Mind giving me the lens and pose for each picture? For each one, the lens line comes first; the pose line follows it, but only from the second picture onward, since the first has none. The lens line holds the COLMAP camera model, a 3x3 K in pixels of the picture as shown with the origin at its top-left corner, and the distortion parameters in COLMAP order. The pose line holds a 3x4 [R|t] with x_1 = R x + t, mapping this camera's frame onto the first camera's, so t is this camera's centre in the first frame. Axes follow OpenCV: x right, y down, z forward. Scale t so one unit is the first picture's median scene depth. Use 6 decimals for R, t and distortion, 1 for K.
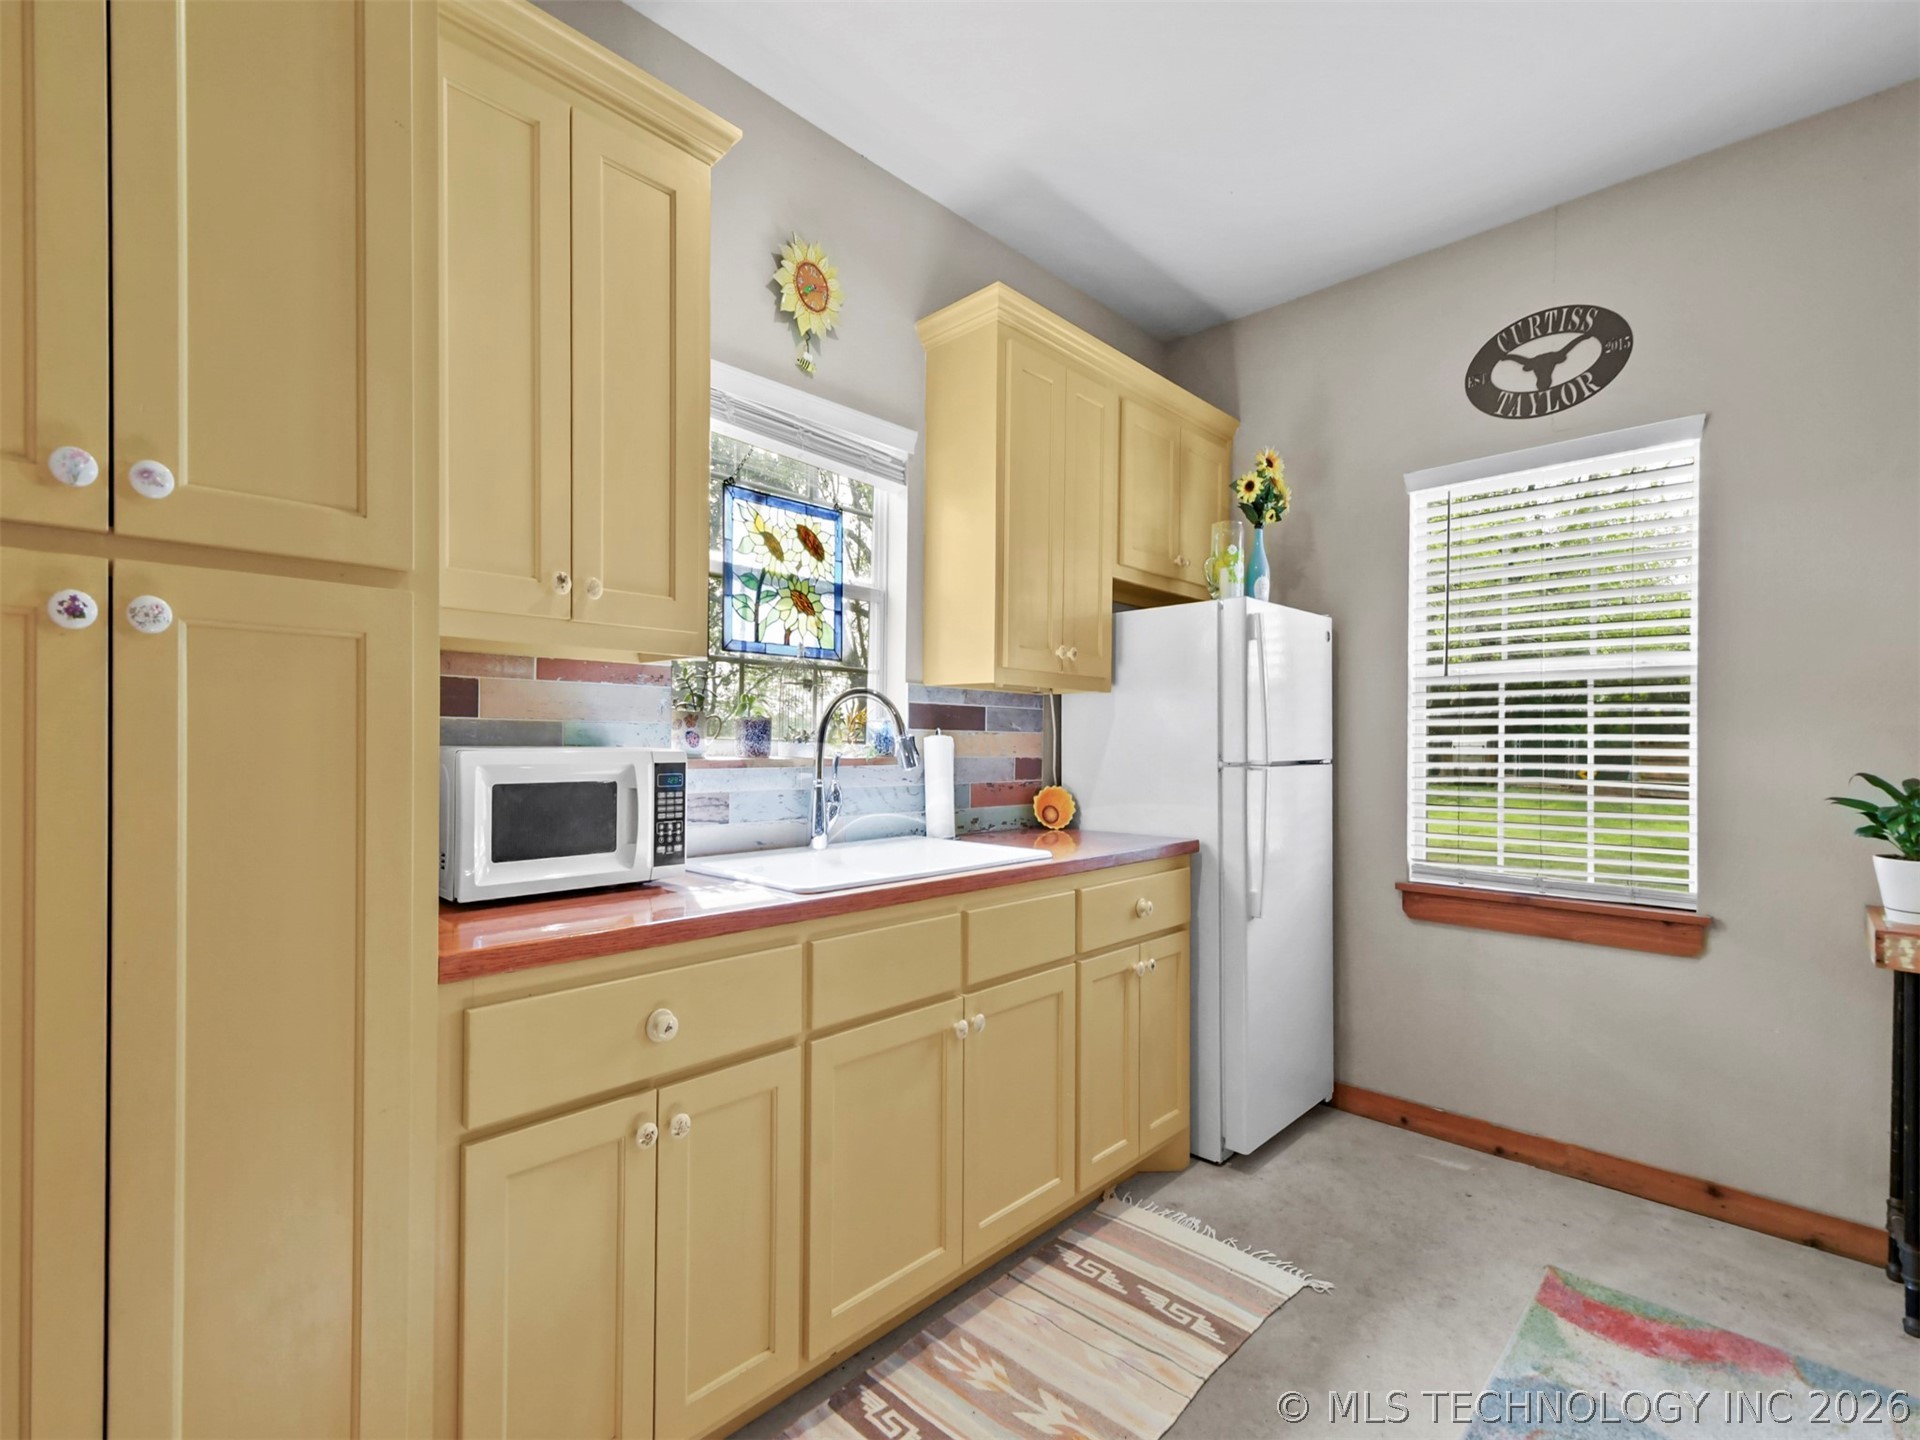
lens RADIAL K [[868.5, 0, 960.1], [0, 868.5, 744.2], [0, 0, 1]] dist [0.019131, -0.003161]
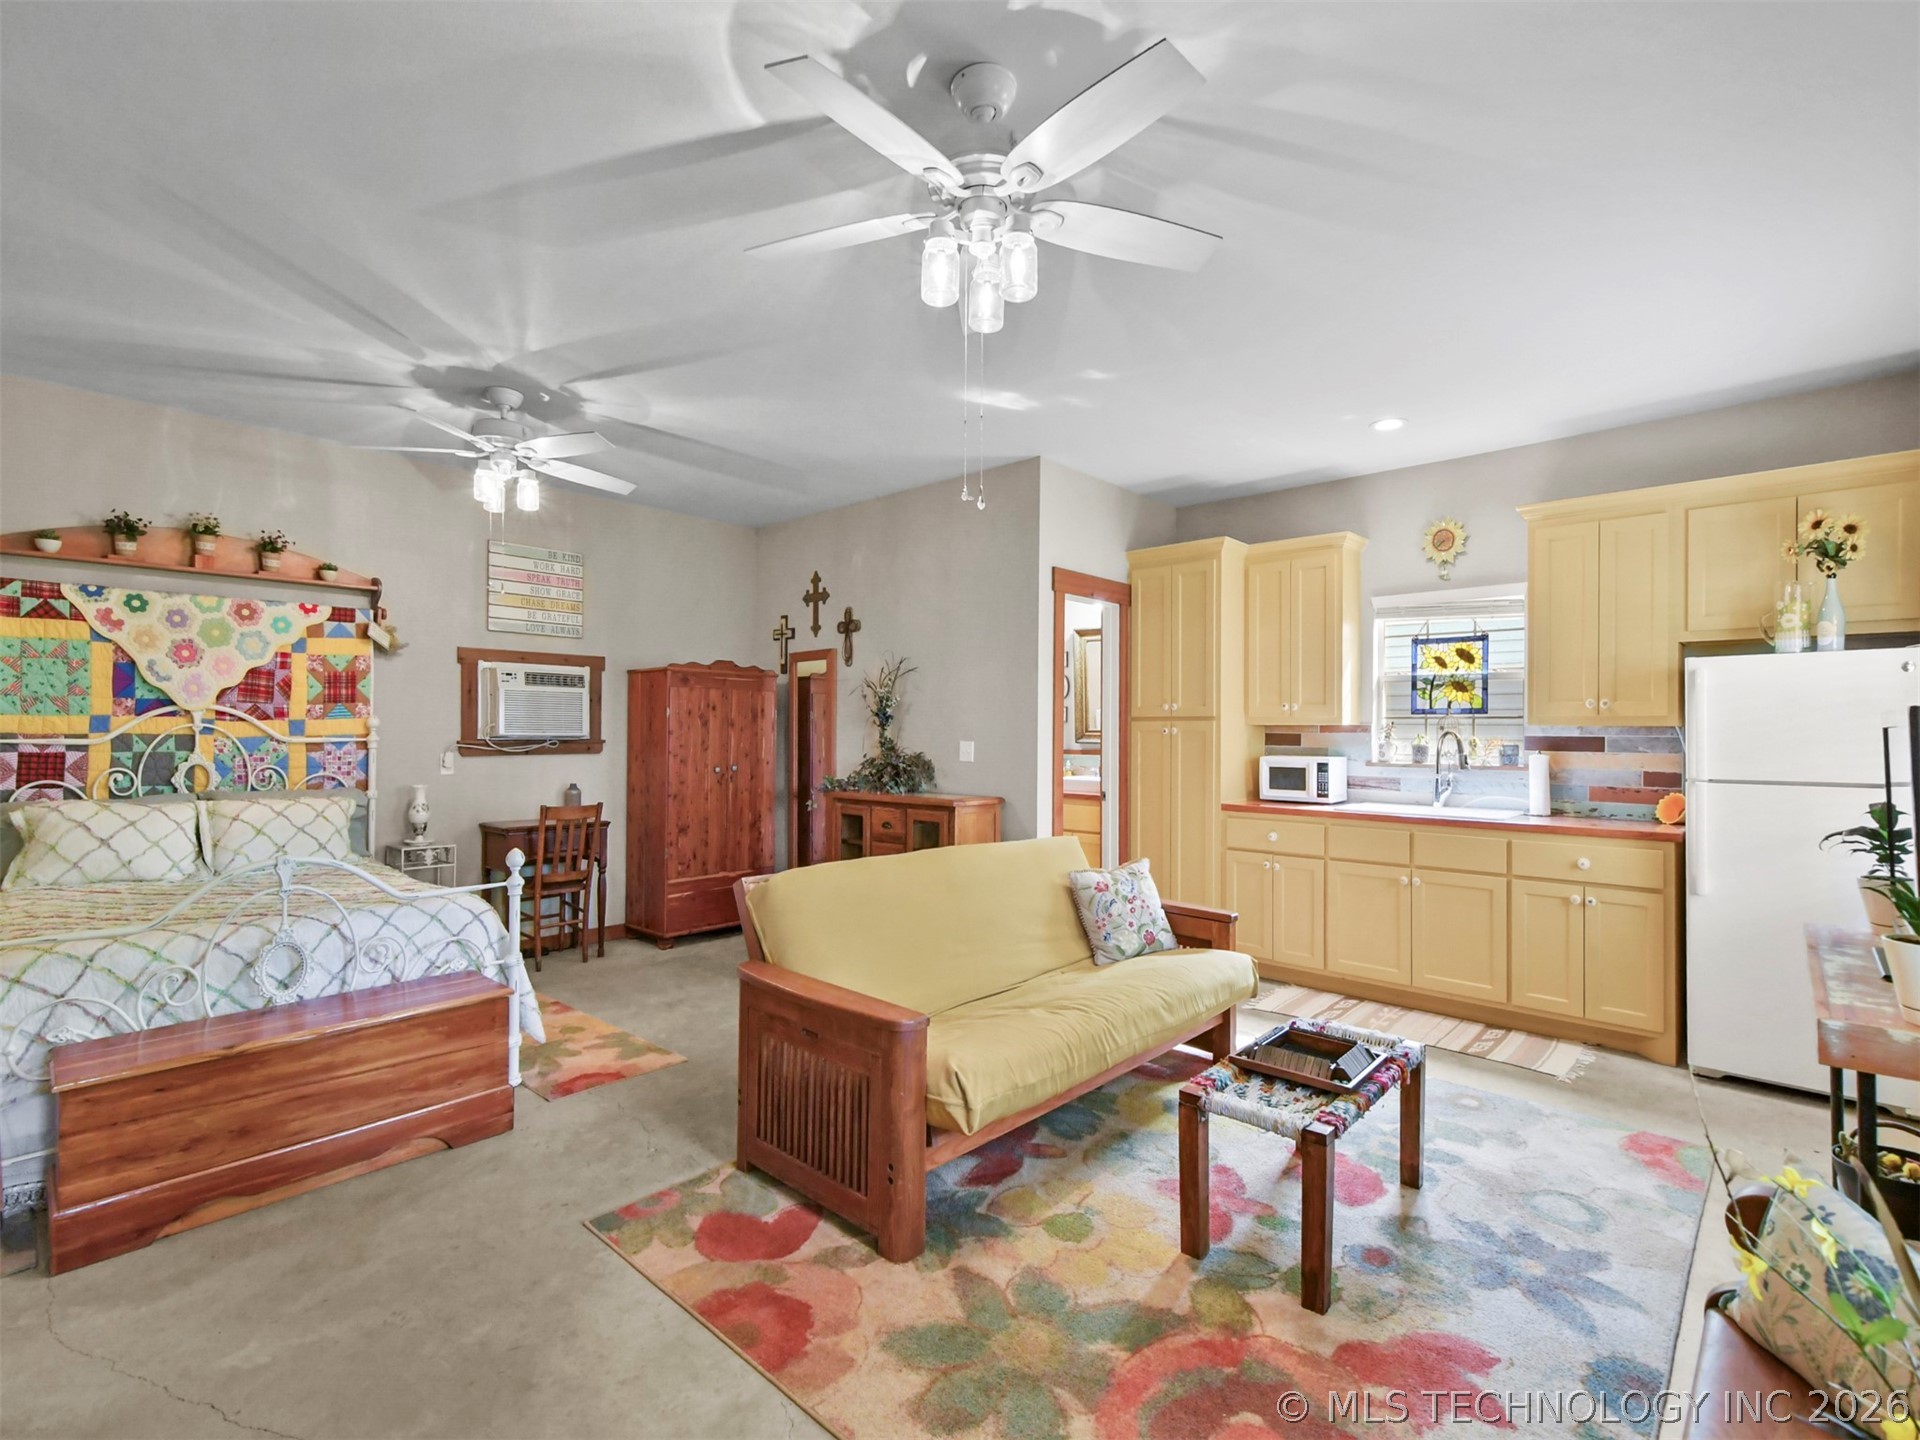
lens RADIAL K [[868.5, 0, 951.3], [0, 868.5, 726.3], [0, 0, 1]] dist [0.019131, -0.003161]
pose [[0.012171, -0.012170, -0.999852, 1.836951], [-0.006886, 0.999901, -0.012254, -0.040378], [0.999902, 0.007034, 0.012086, -0.196287]]
